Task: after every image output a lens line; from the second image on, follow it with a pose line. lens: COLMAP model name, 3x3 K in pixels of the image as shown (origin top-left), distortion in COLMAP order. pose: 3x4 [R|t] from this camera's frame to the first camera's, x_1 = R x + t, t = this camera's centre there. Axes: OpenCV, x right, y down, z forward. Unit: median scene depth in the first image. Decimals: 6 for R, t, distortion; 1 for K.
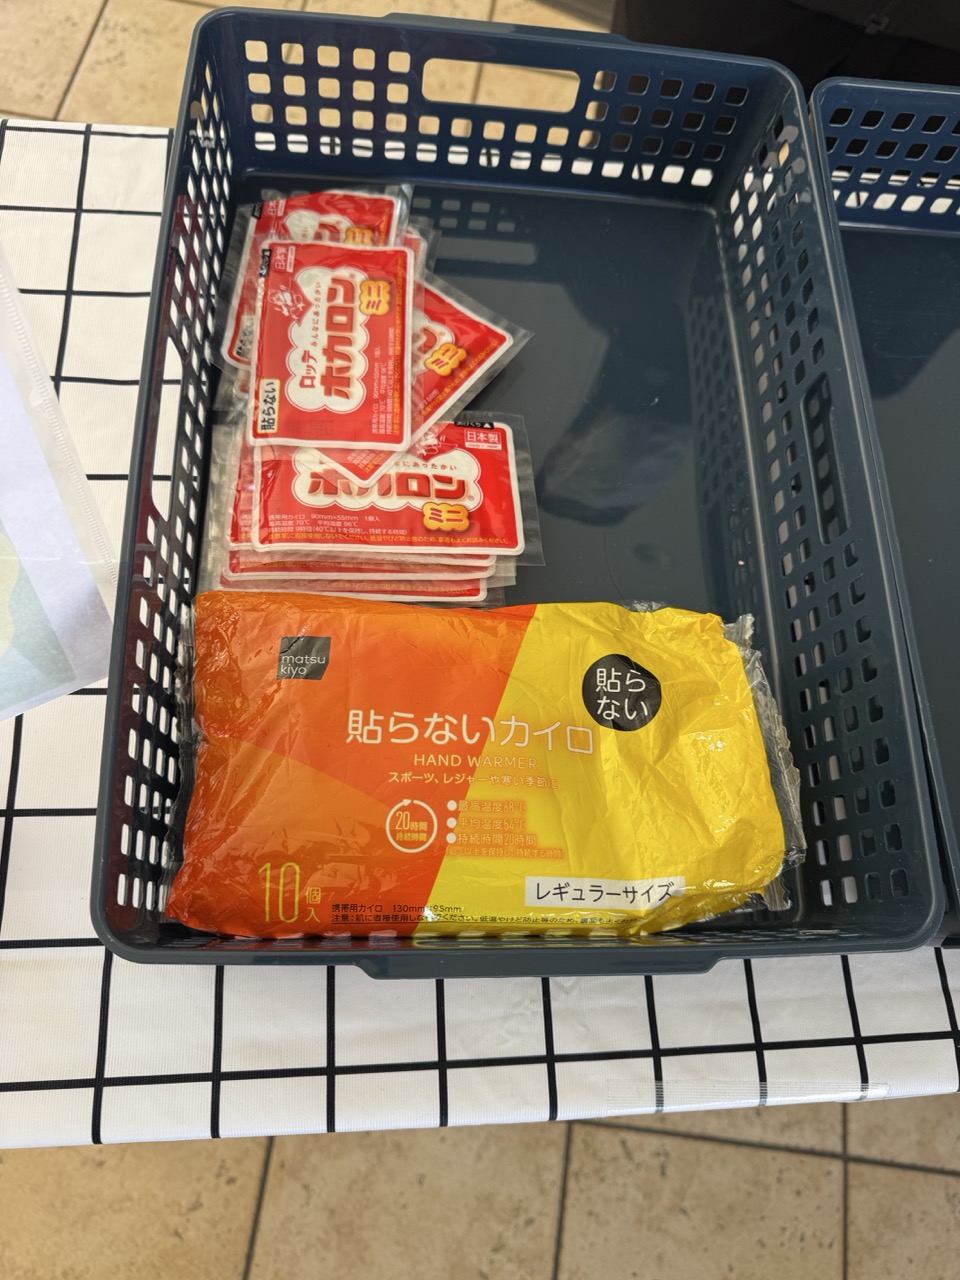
lens RADIAL K [[890.3, 0, 482.1], [0, 890.3, 642.0], [0, 0, 1]] dist [0.005380, -0.002105]
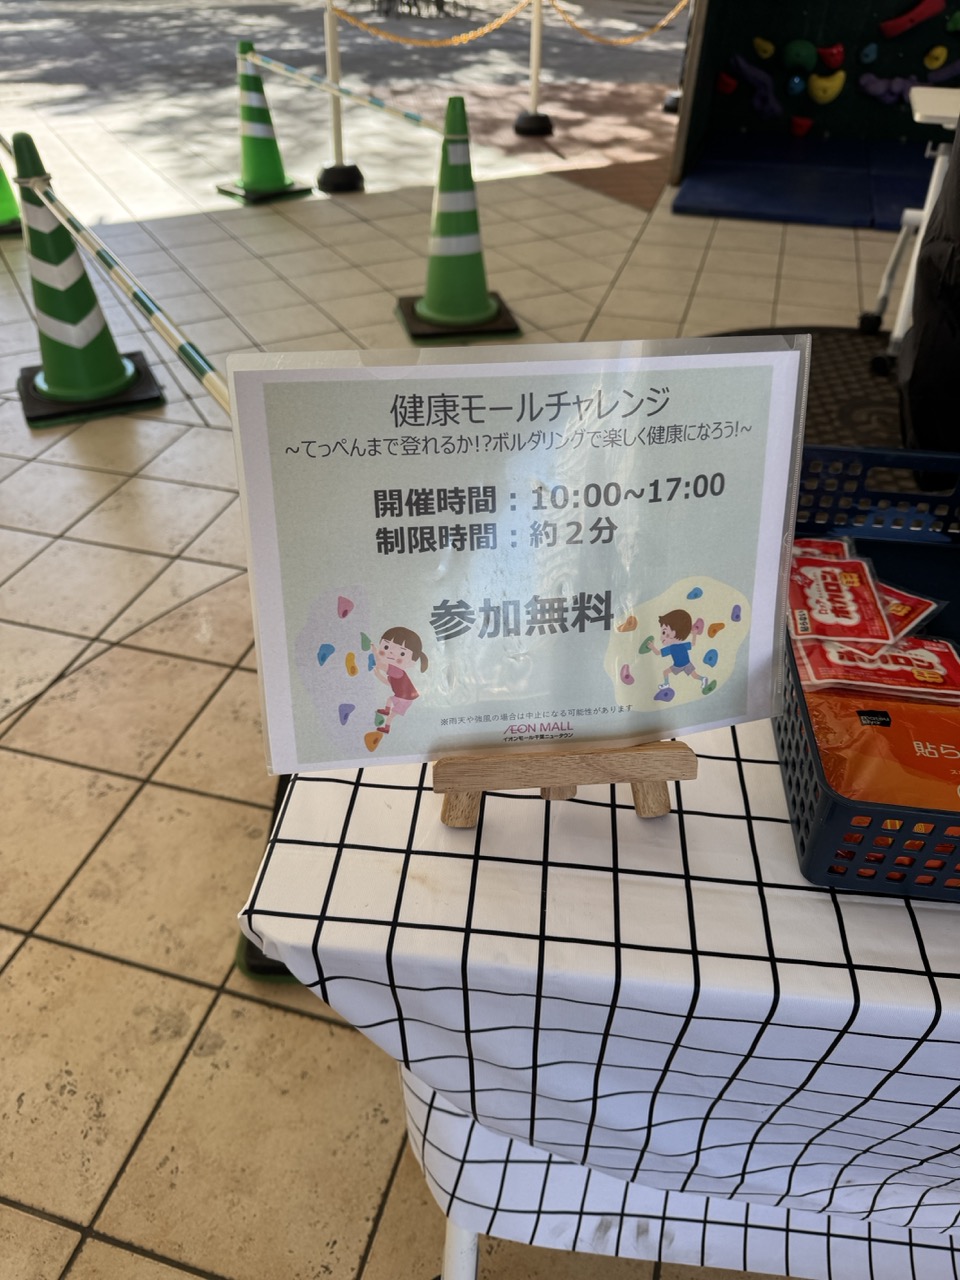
lens RADIAL K [[890.3, 0, 479.1], [0, 890.3, 640.2], [0, 0, 1]] dist [0.005380, -0.002105]
pose [[0.984157, 0.030661, -0.174629, -0.554134], [-0.118597, 0.845995, -0.519834, 0.735816], [0.131796, 0.532309, 0.836228, -0.502462]]
